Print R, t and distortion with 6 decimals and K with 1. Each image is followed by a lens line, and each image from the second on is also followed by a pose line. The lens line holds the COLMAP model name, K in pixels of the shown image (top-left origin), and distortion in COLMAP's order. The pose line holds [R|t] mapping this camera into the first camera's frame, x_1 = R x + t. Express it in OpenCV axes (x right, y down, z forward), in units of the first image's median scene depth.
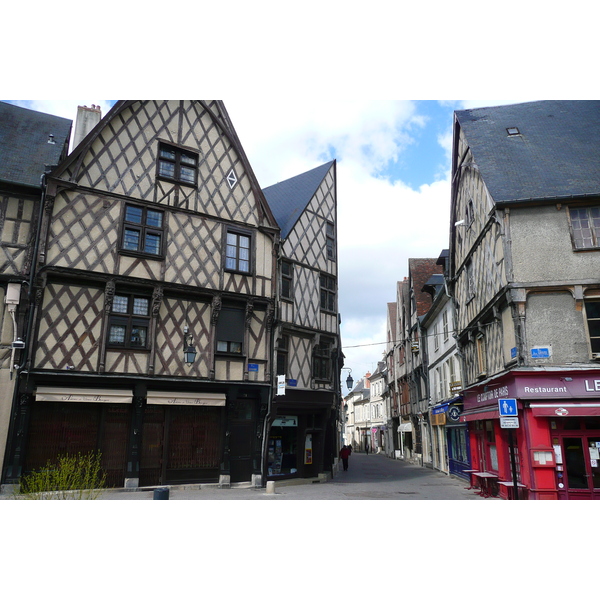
lens RADIAL K [[479.4, 0, 300.7], [0, 479.4, 300.5], [0, 0, 1]] dist [-0.010285, -0.004216]
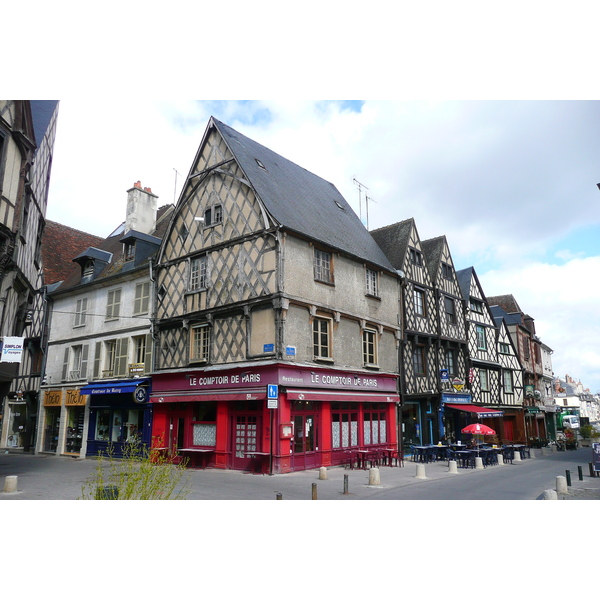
lens RADIAL K [[479.4, 0, 300.2], [0, 479.4, 301.5], [0, 0, 1]] dist [-0.010285, -0.004216]
pose [[0.498911, 0.196136, 0.844167, -0.603289], [-0.223504, 0.970224, -0.093332, 0.094462], [-0.837338, -0.142110, 0.527893, 0.310333]]
